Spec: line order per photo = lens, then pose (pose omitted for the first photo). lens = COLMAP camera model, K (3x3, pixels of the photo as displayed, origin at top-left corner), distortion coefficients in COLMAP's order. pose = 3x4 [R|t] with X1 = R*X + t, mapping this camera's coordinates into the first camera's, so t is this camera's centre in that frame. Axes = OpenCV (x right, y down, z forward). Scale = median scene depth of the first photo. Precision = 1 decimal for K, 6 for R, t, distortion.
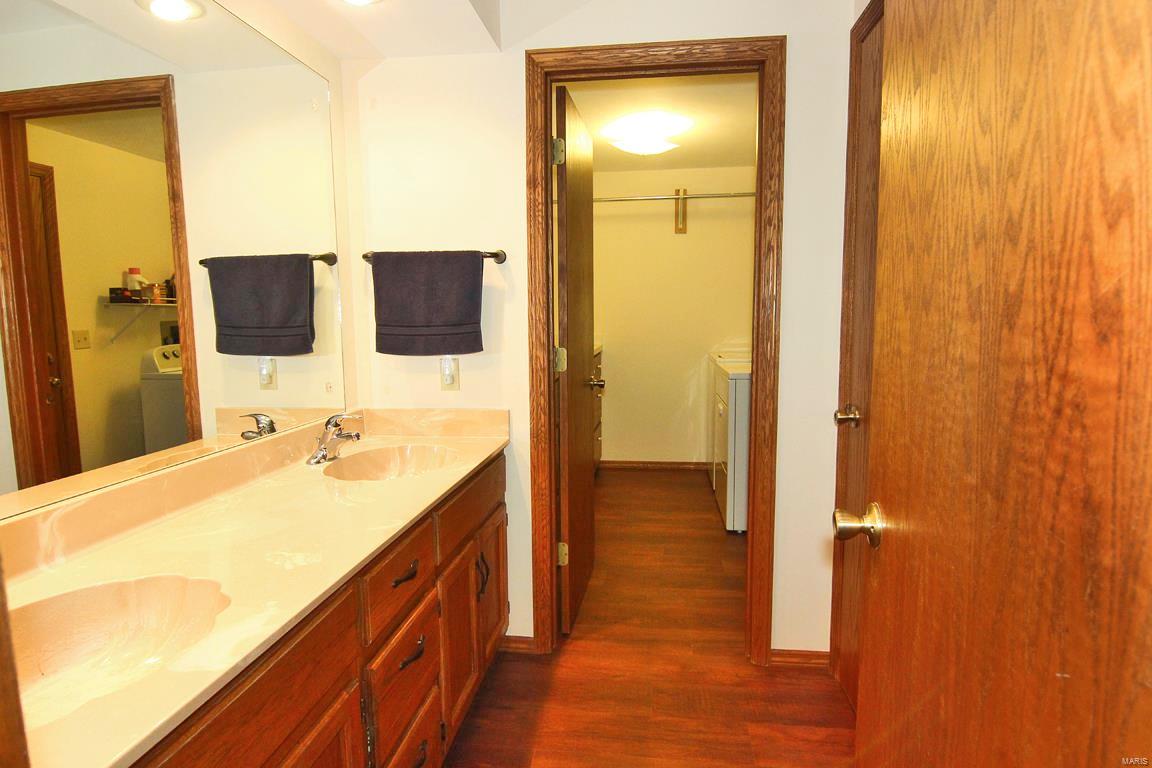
lens RADIAL K [[648.7, 0, 576.0], [0, 648.7, 384.0], [0, 0, 1]] dist [-0.006605, -0.001840]
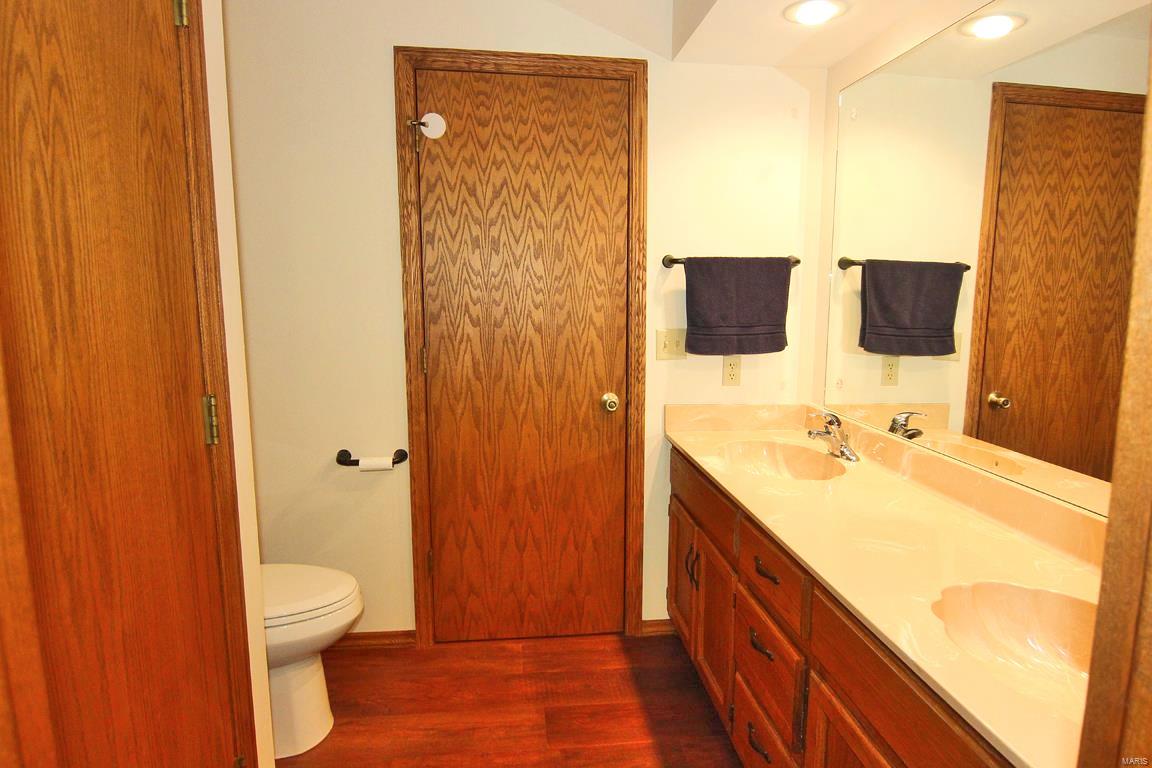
lens RADIAL K [[648.7, 0, 576.0], [0, 648.7, 384.0], [0, 0, 1]] dist [-0.006605, -0.001840]
pose [[0.973259, -0.006818, 0.229608, -1.058300], [0.001414, 0.999718, 0.023690, -0.026903], [-0.229704, -0.022732, 0.972995, 0.087437]]
